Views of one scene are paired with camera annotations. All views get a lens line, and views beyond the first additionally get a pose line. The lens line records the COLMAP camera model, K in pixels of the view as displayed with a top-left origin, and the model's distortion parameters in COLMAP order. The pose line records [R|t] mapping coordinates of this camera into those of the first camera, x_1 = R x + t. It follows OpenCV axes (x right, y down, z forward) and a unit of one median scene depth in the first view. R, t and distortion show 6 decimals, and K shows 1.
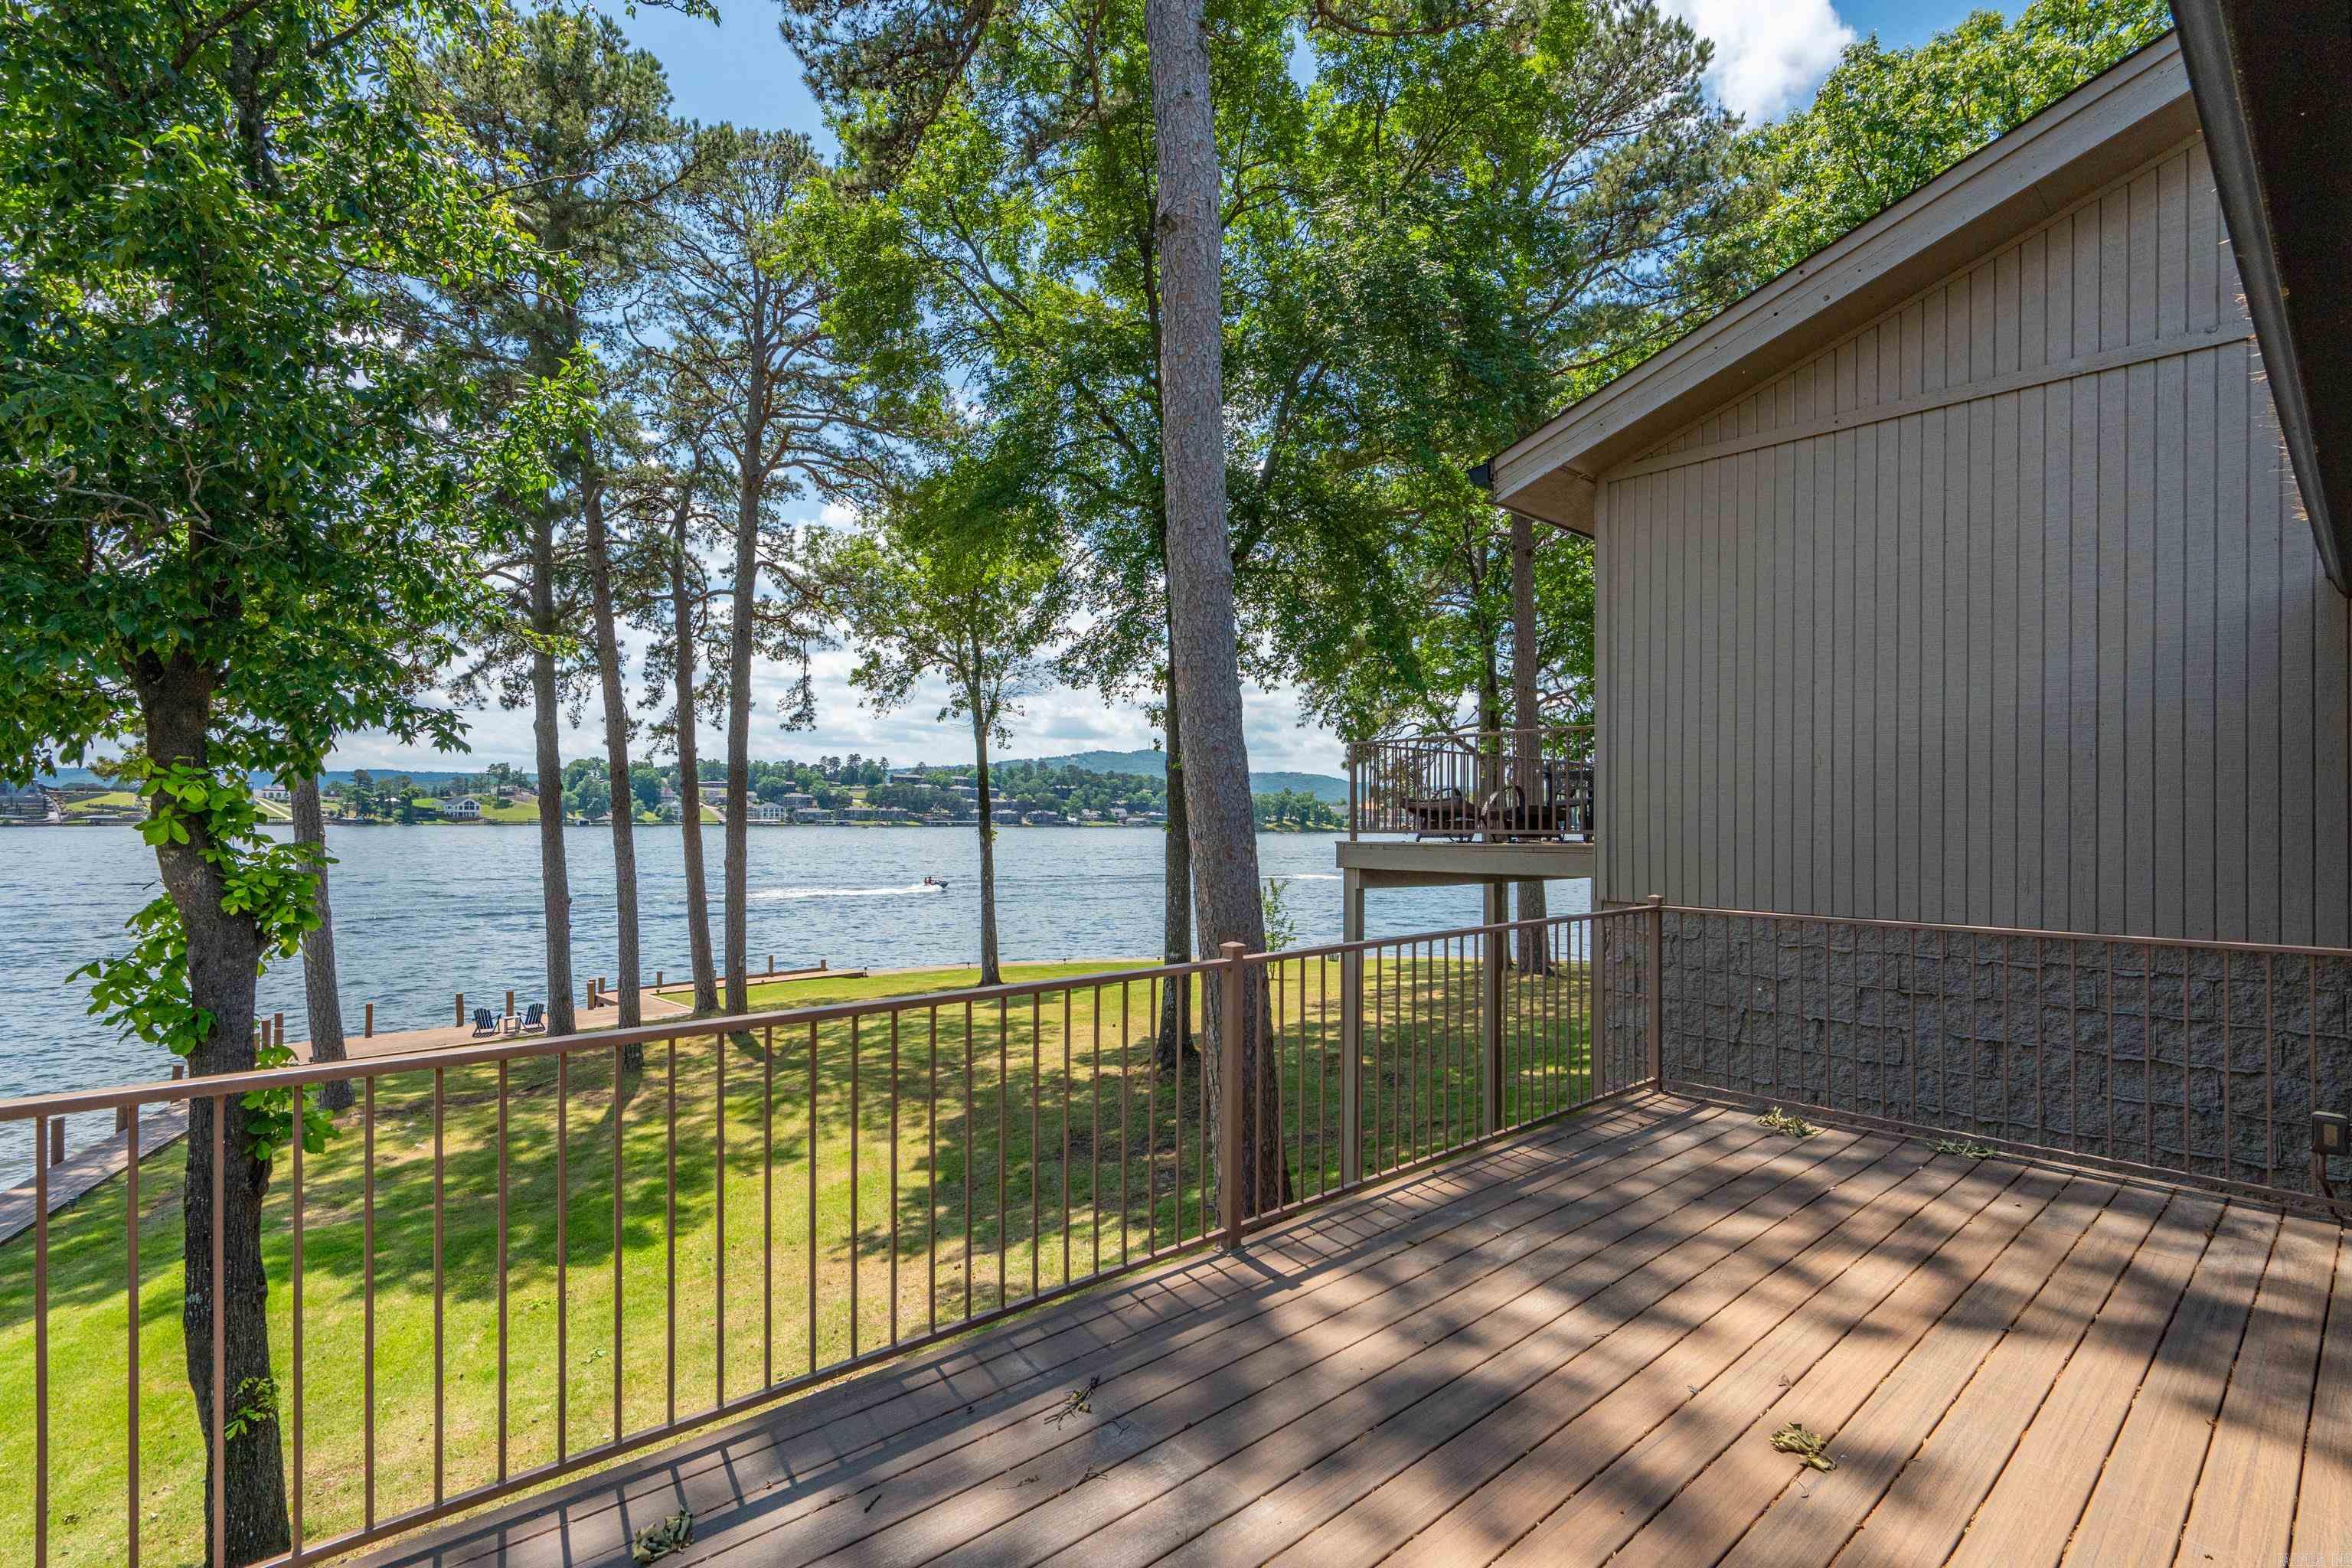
lens RADIAL K [[1091.0, 0, 1145.3], [0, 1091.0, 811.1], [0, 0, 1]] dist [-0.002300, 0.001820]
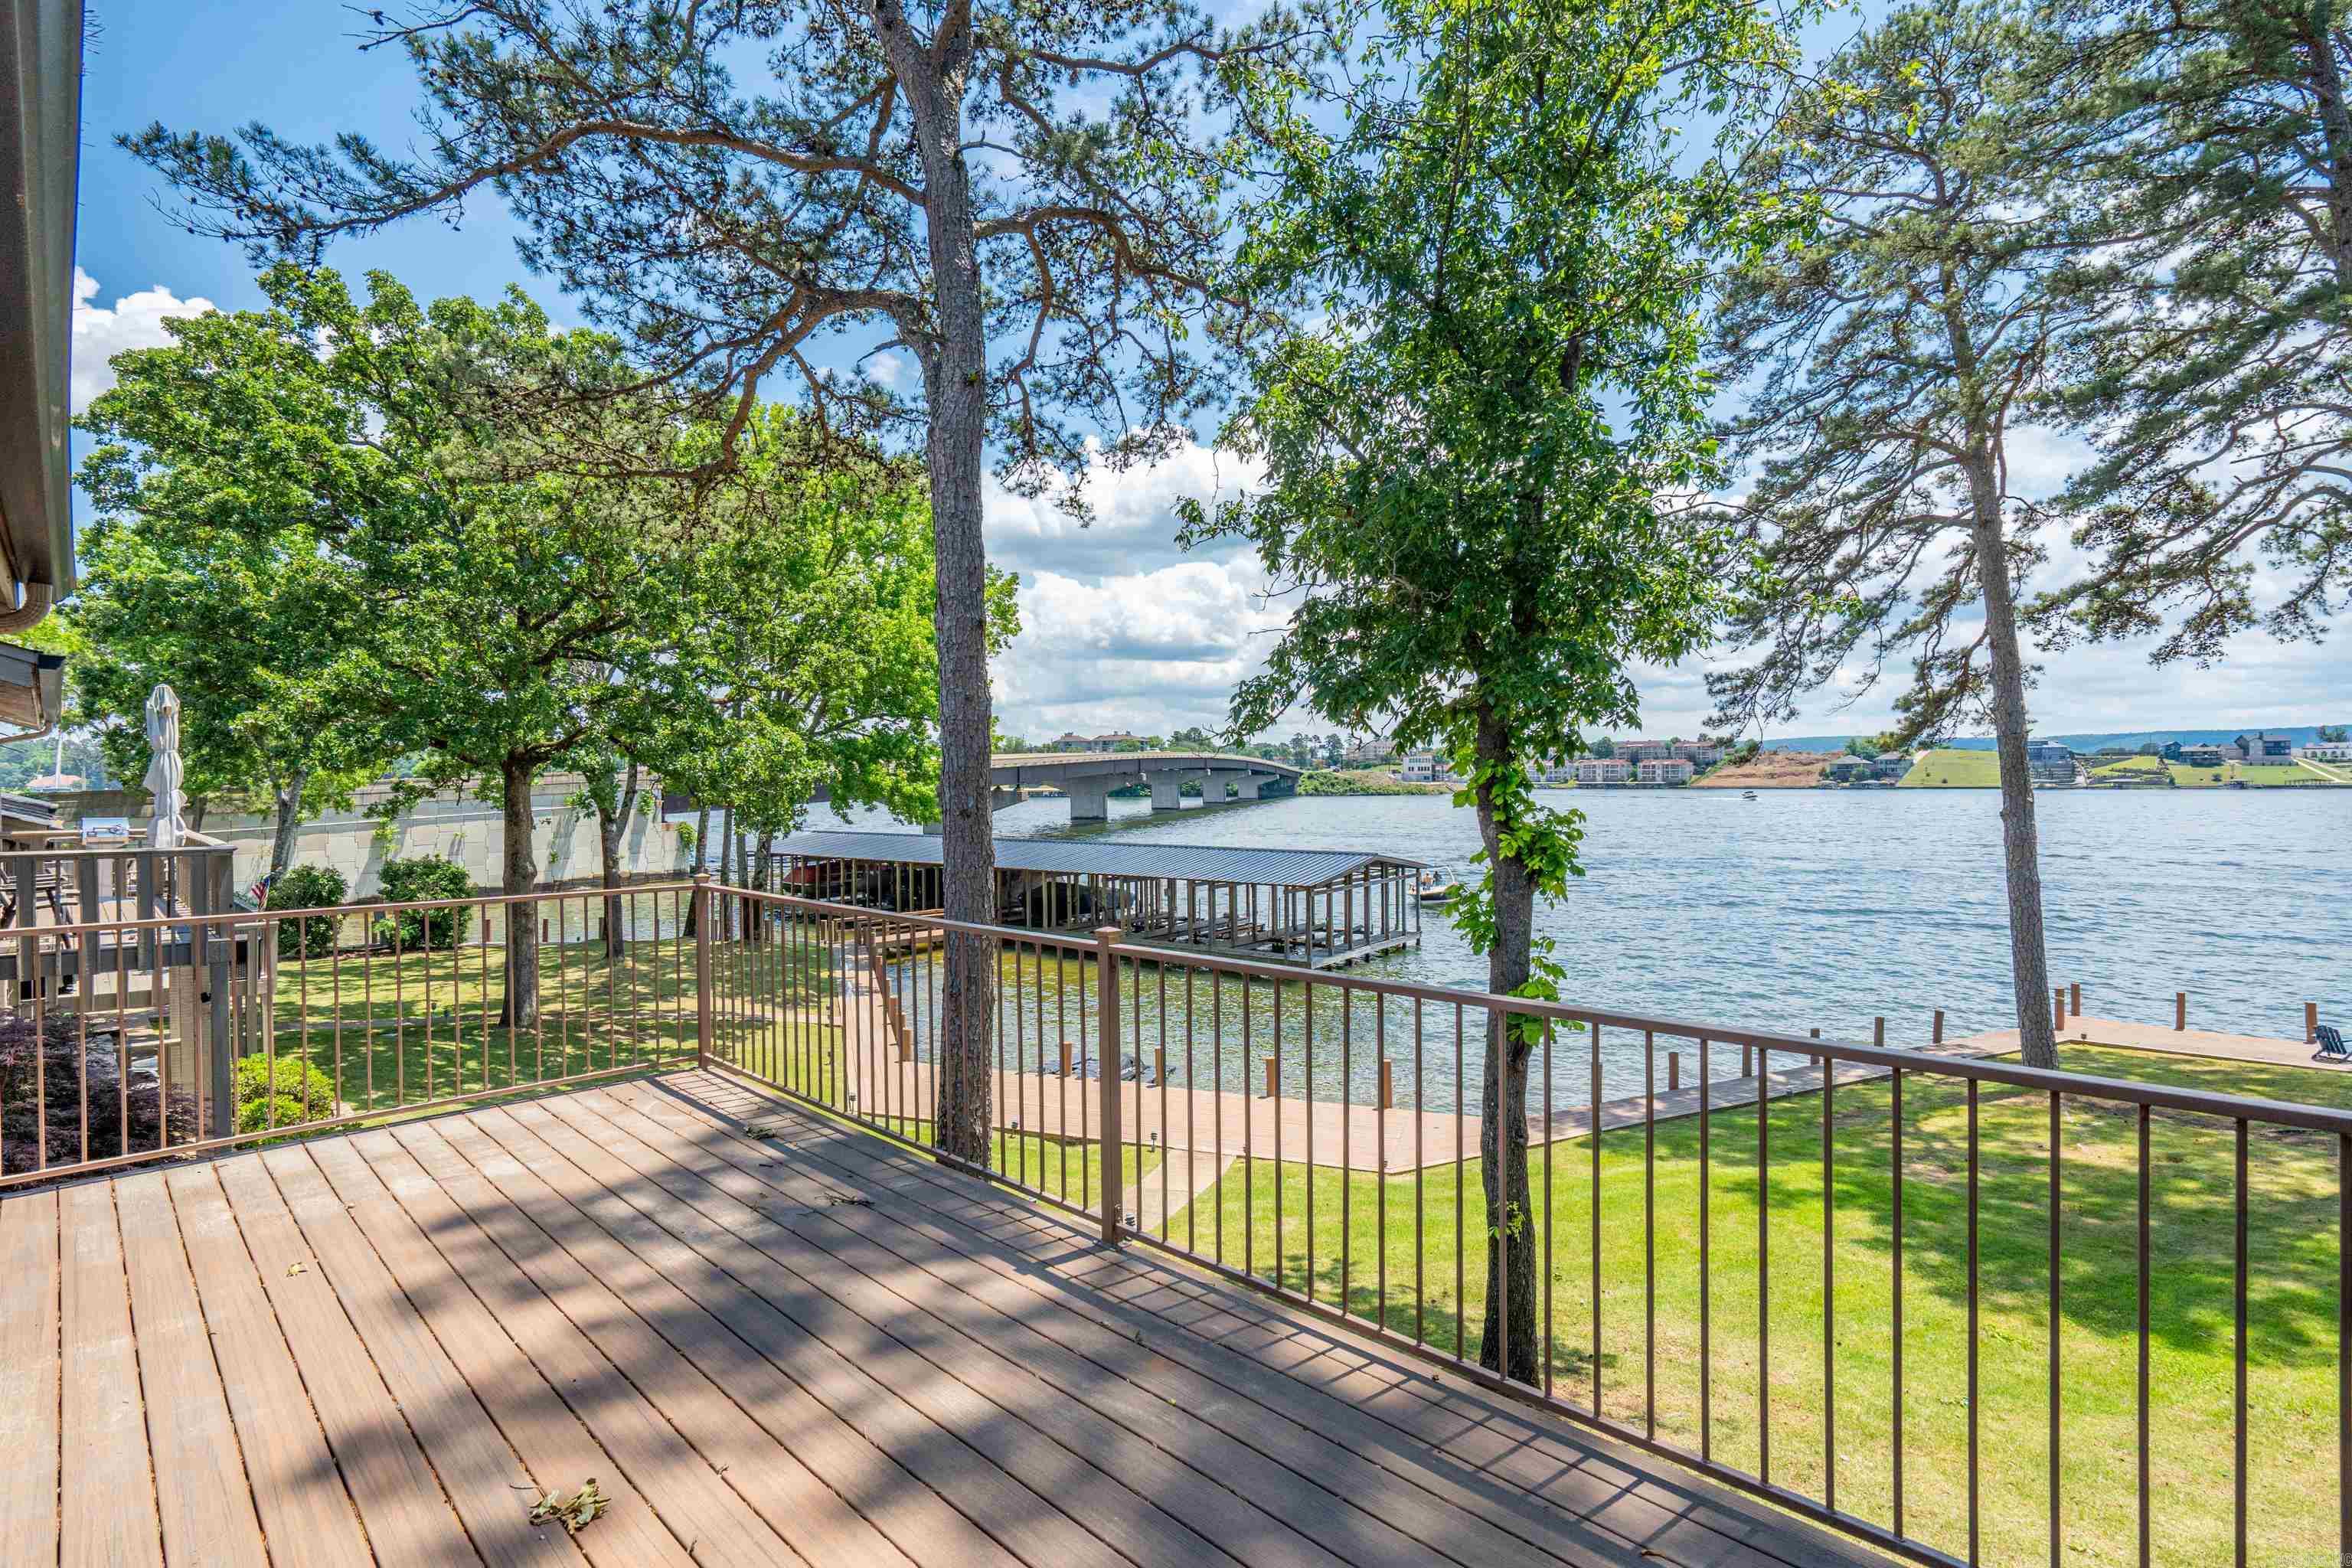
lens RADIAL K [[1091.0, 0, 1146.5], [0, 1091.0, 791.7], [0, 0, 1]] dist [-0.002300, 0.001820]
pose [[0.067106, 0.004478, -0.997736, 0.099479], [0.011375, 0.999922, 0.005253, -0.000446], [0.997681, -0.011701, 0.067050, 0.092233]]
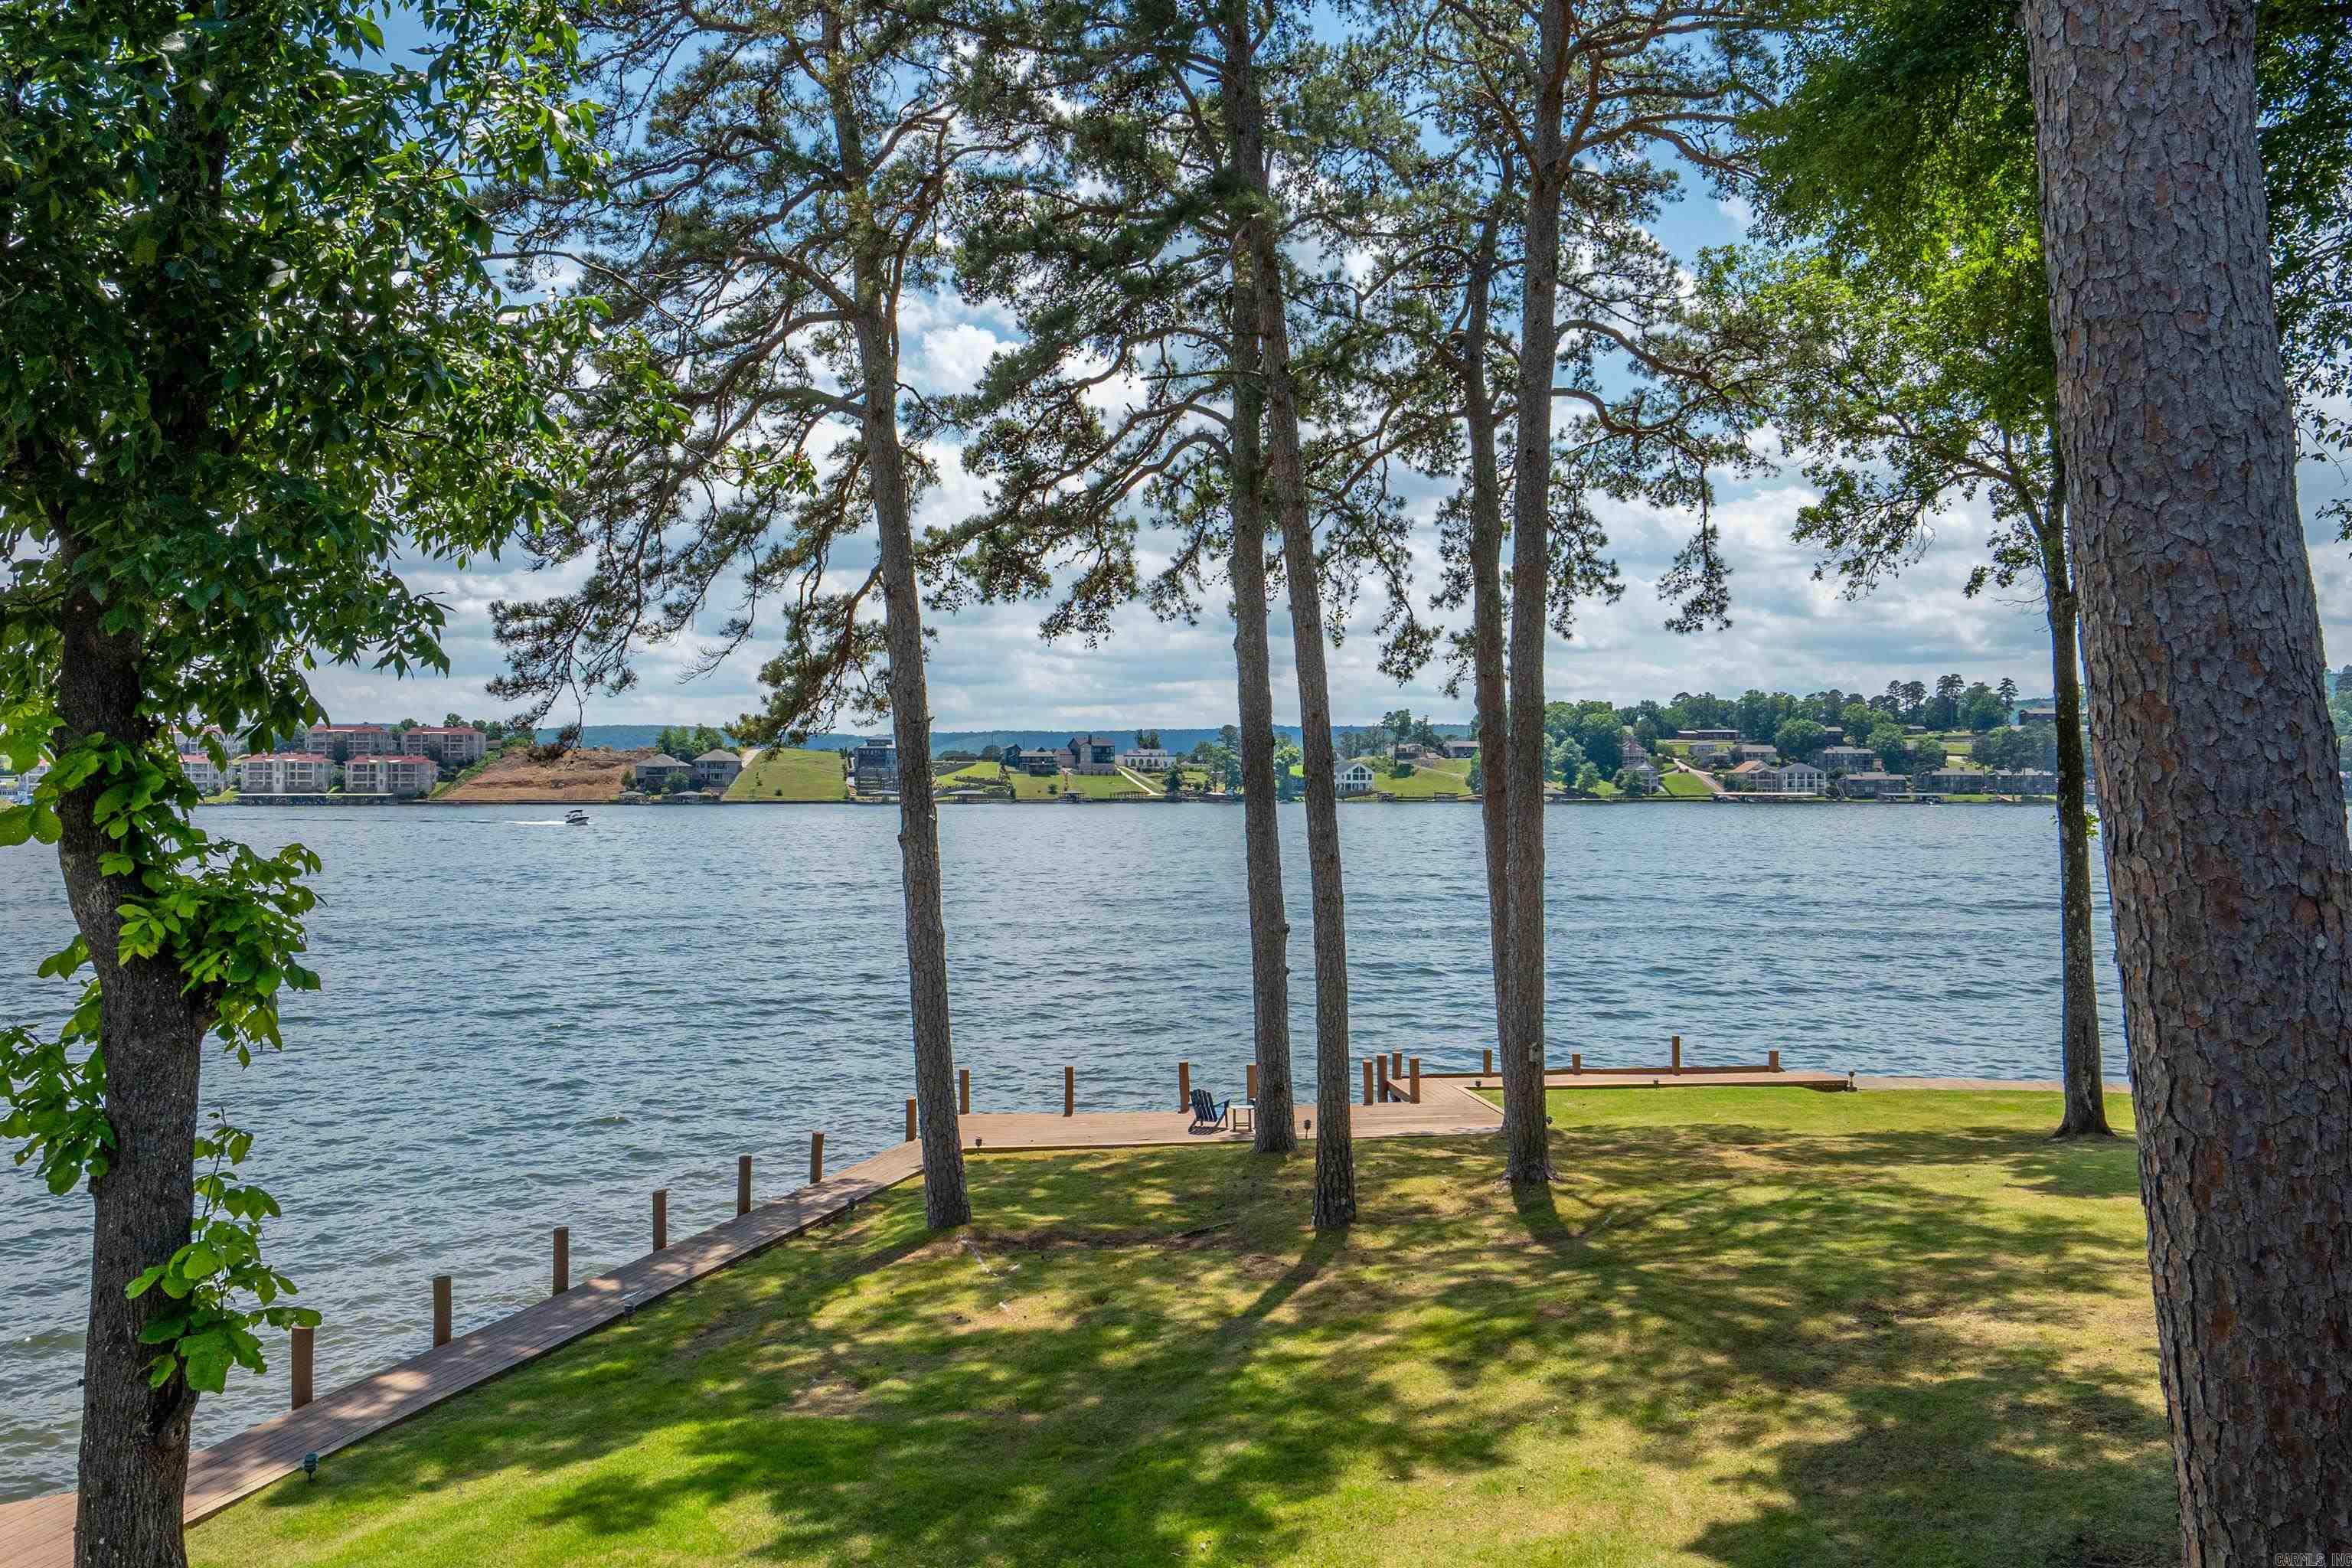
lens RADIAL K [[1855.2, 0, 1176.2], [0, 1855.2, 788.0], [0, 0, 1]] dist [0.004773, -0.000514]
pose [[0.790403, -0.005365, -0.612563, 0.045807], [0.008663, 0.999960, 0.002419, 0.000358], [0.612525, -0.007219, 0.790418, 0.110155]]
